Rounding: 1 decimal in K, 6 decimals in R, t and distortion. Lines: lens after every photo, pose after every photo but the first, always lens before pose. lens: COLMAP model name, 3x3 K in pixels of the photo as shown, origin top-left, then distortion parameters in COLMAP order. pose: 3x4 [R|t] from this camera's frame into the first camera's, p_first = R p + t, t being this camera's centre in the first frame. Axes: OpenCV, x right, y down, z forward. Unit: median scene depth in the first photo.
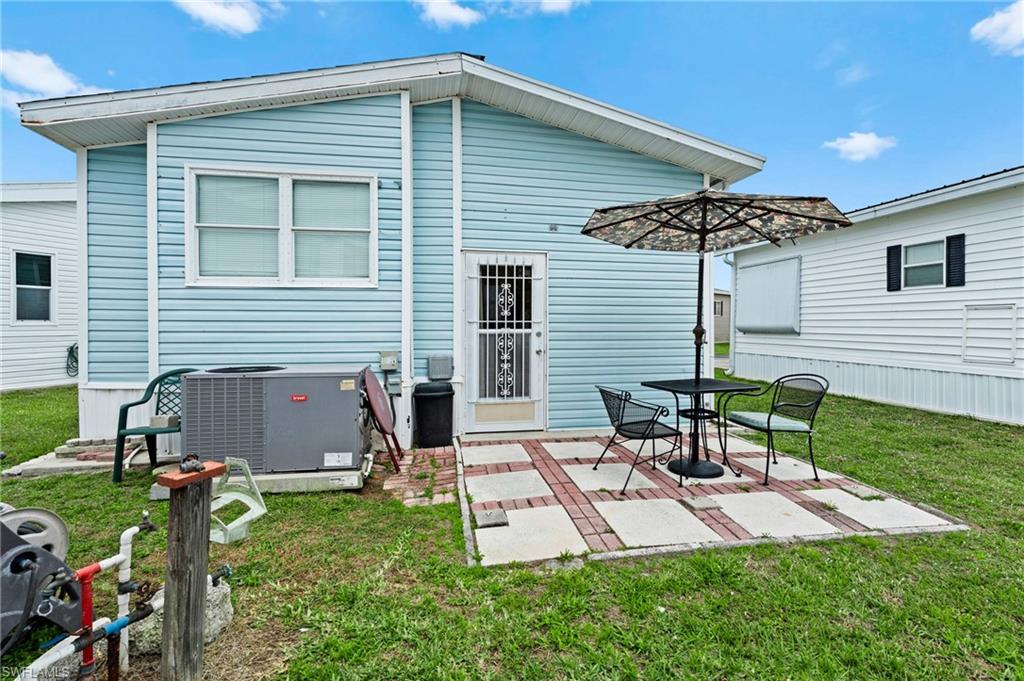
lens RADIAL K [[473.6, 0, 510.3], [0, 473.6, 329.1], [0, 0, 1]] dist [0.001665, 0.000034]
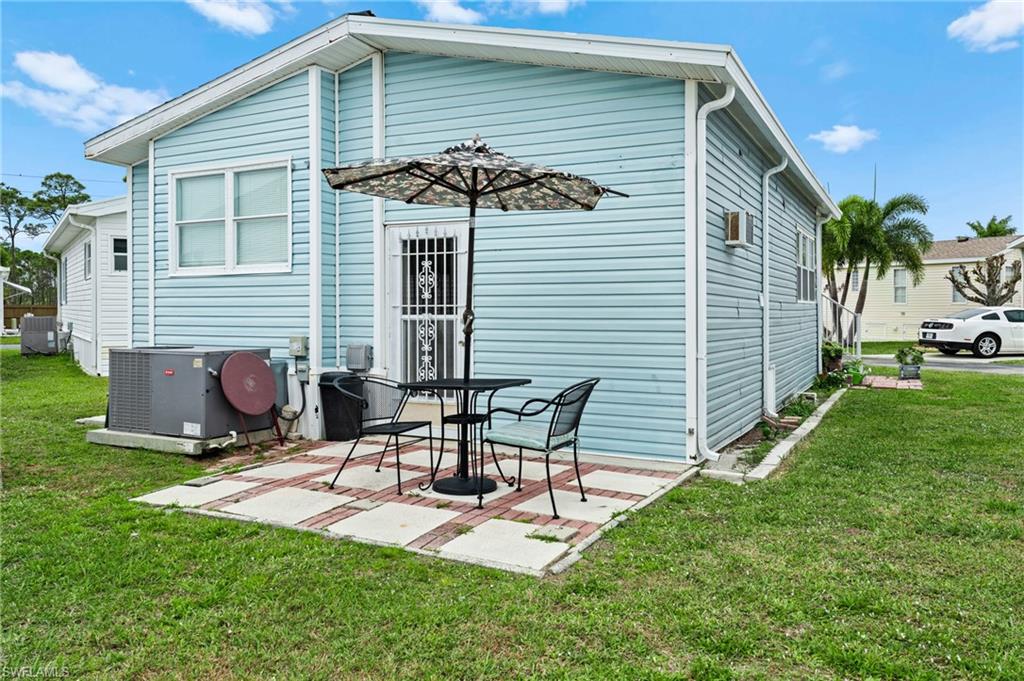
lens RADIAL K [[782.4, 0, 511.7], [0, 782.4, 320.3], [0, 0, 1]] dist [-0.002435, 0.000483]
pose [[0.795209, 0.006354, -0.606302, 0.956688], [-0.007394, 0.999972, 0.000781, 0.007510], [0.606290, 0.003861, 0.795234, -0.010488]]
